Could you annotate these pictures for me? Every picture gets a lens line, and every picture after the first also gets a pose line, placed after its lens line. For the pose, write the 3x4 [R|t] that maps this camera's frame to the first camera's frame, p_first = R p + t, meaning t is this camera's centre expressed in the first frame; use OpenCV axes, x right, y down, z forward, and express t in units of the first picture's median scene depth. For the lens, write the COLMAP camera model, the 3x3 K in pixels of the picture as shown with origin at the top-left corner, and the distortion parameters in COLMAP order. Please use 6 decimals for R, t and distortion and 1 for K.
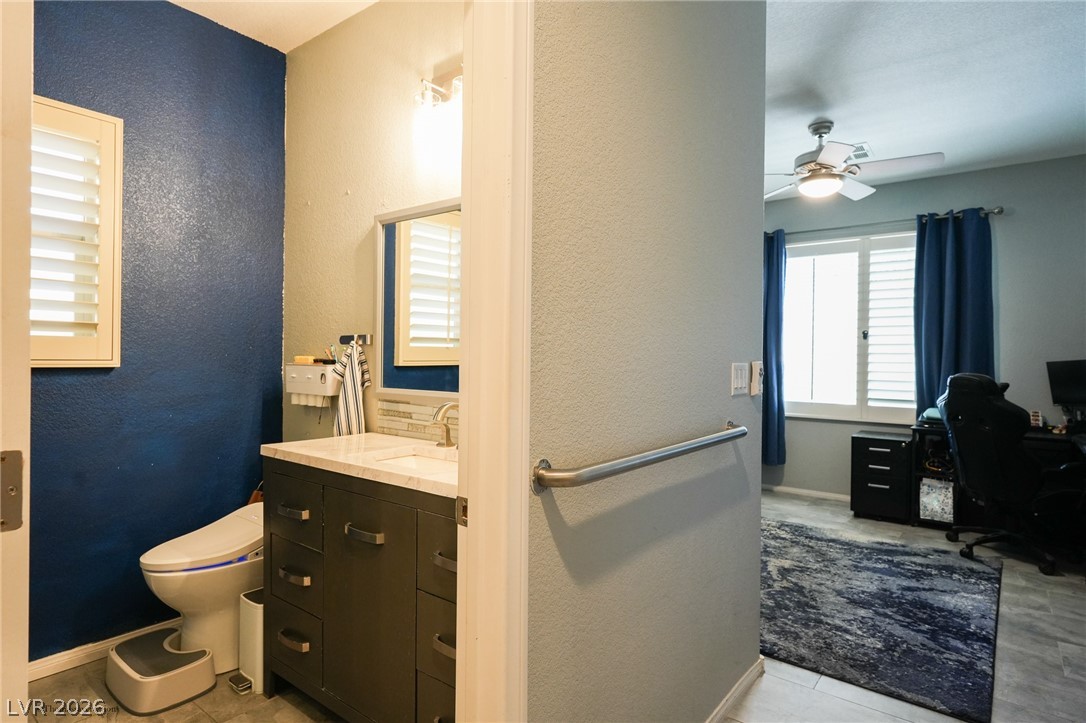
lens RADIAL K [[589.4, 0, 543.1], [0, 589.4, 361.9], [0, 0, 1]] dist [-0.004018, 0.003623]
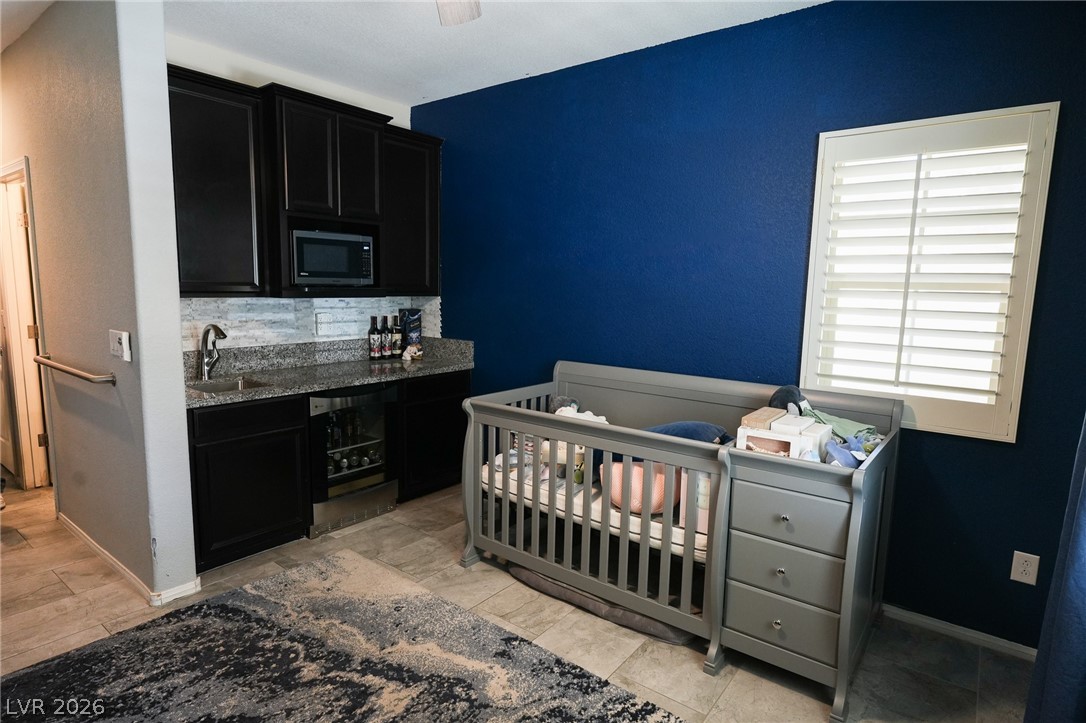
lens RADIAL K [[589.4, 0, 541.2], [0, 589.4, 360.2], [0, 0, 1]] dist [-0.004018, 0.003623]
pose [[-0.004352, 0.117988, -0.993005, 0.764046], [-0.026090, 0.992663, 0.118062, -0.054297], [0.999650, 0.026422, -0.001242, 0.919020]]
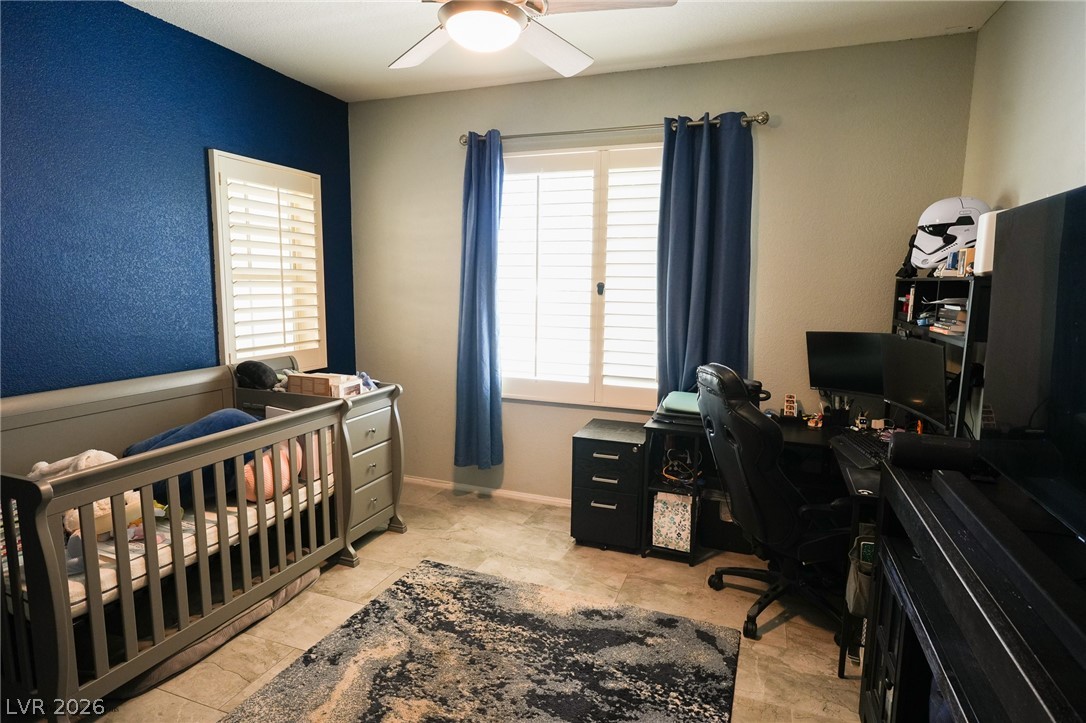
lens RADIAL K [[589.4, 0, 543.1], [0, 589.4, 362.1], [0, 0, 1]] dist [-0.004018, 0.003623]
pose [[0.954546, -0.039008, 0.295499, 0.300502], [-0.000418, 0.991223, 0.132197, -0.059433], [-0.298062, -0.126311, 0.946153, 0.371892]]
